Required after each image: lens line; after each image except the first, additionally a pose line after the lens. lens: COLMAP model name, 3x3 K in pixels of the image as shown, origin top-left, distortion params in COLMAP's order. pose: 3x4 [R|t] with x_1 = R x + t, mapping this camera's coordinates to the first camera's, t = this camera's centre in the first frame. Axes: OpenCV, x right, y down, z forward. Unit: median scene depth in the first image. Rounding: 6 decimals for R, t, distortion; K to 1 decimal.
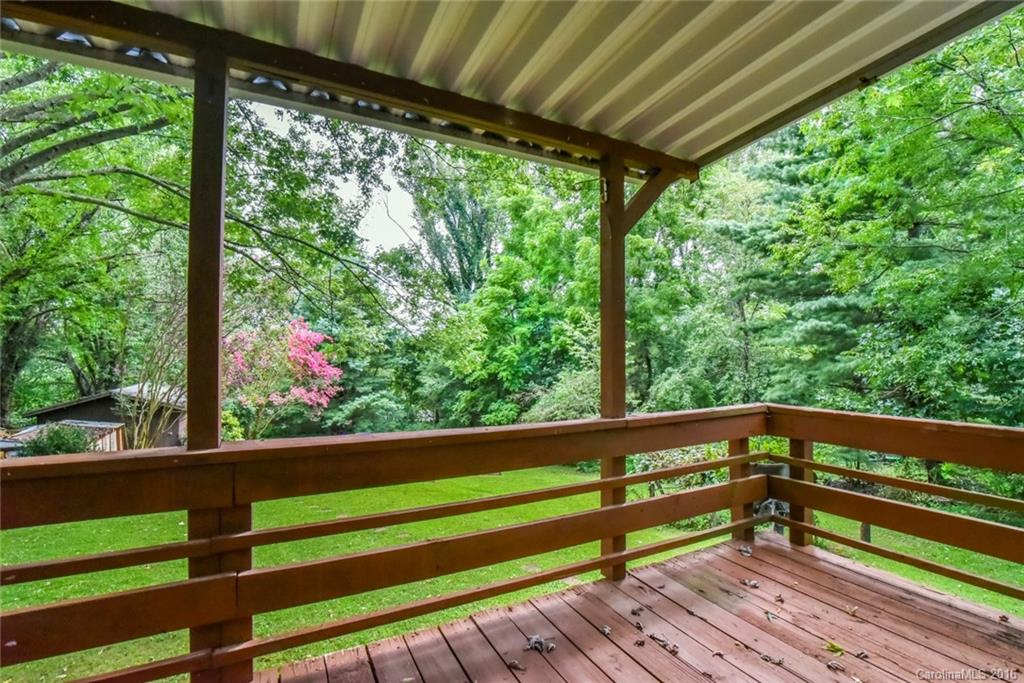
lens RADIAL K [[484.2, 0, 521.7], [0, 484.2, 351.1], [0, 0, 1]] dist [-0.015687, 0.000592]
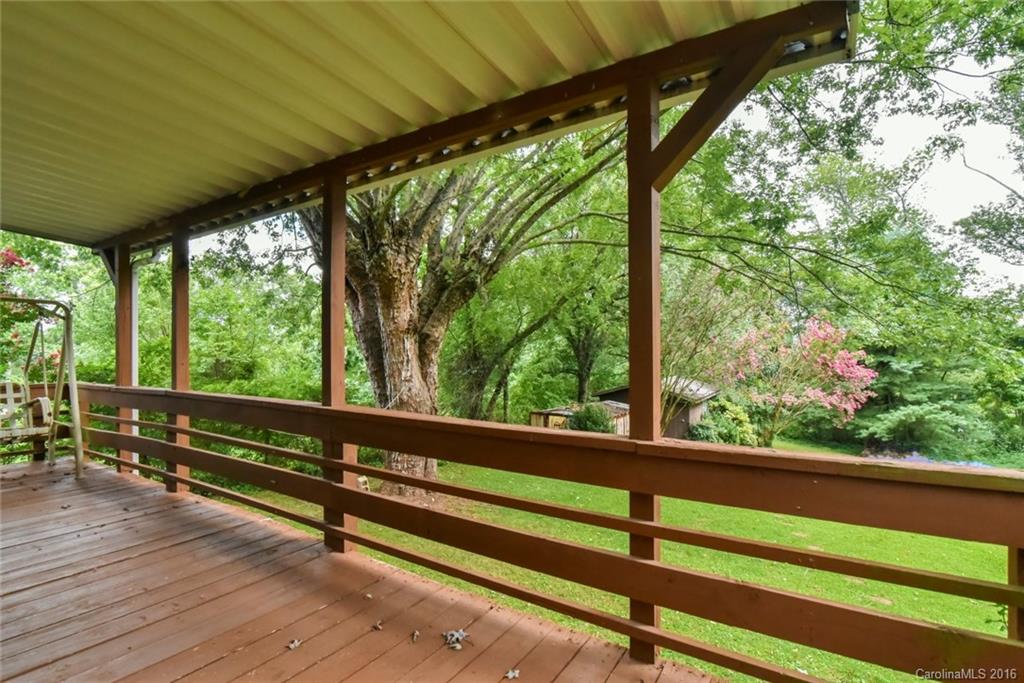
lens RADIAL K [[484.2, 0, 492.8], [0, 484.2, 352.3], [0, 0, 1]] dist [-0.015687, 0.000592]
pose [[0.456761, 0.003637, -0.889582, 0.060314], [0.002419, 0.999983, 0.005330, -0.000004], [0.889586, -0.004586, 0.456745, 0.037722]]
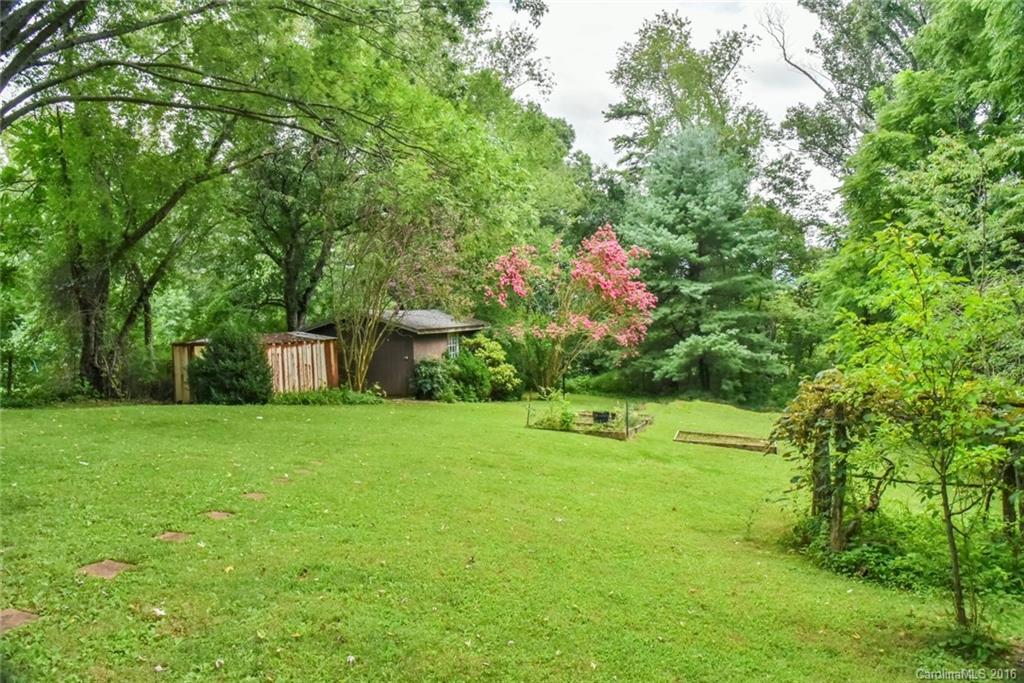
lens RADIAL K [[725.8, 0, 484.3], [0, 725.8, 338.7], [0, 0, 1]] dist [-0.085562, 0.003759]
pose [[0.649872, 0.011742, -0.759953, 0.258601], [0.024524, 0.999036, 0.036407, 0.059414], [0.759648, -0.042297, 0.648958, 0.149497]]
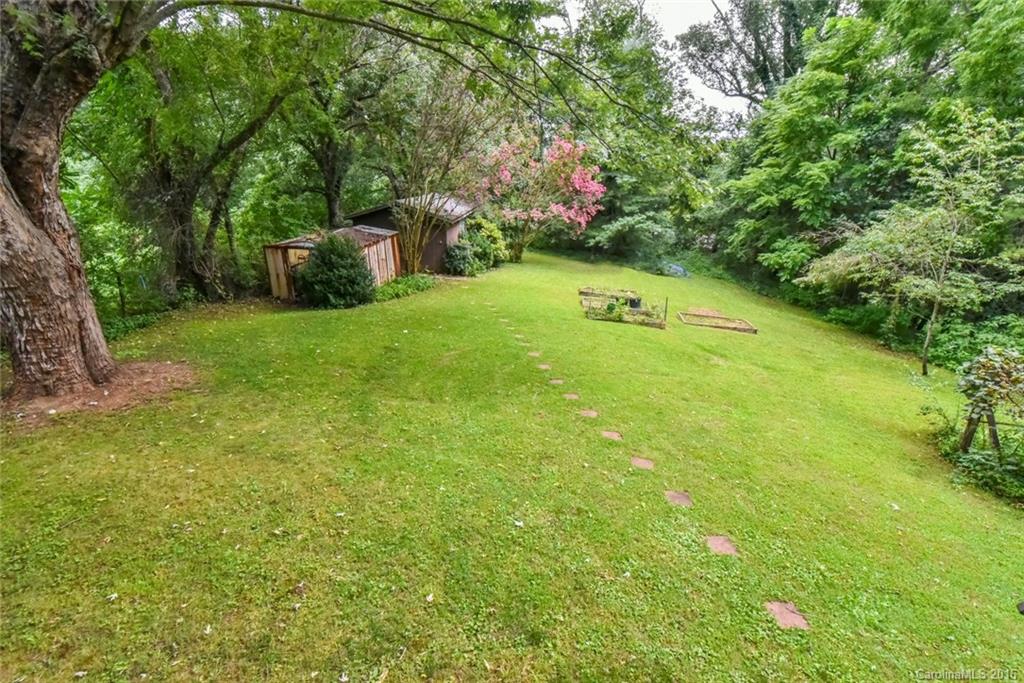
lens RADIAL K [[484.2, 0, 504.6], [0, 484.2, 357.5], [0, 0, 1]] dist [-0.015687, 0.000592]
pose [[0.815729, 0.229537, -0.530942, 0.037457], [-0.011761, 0.924287, 0.381518, -0.008975], [0.578315, -0.304971, 0.756667, 0.090330]]
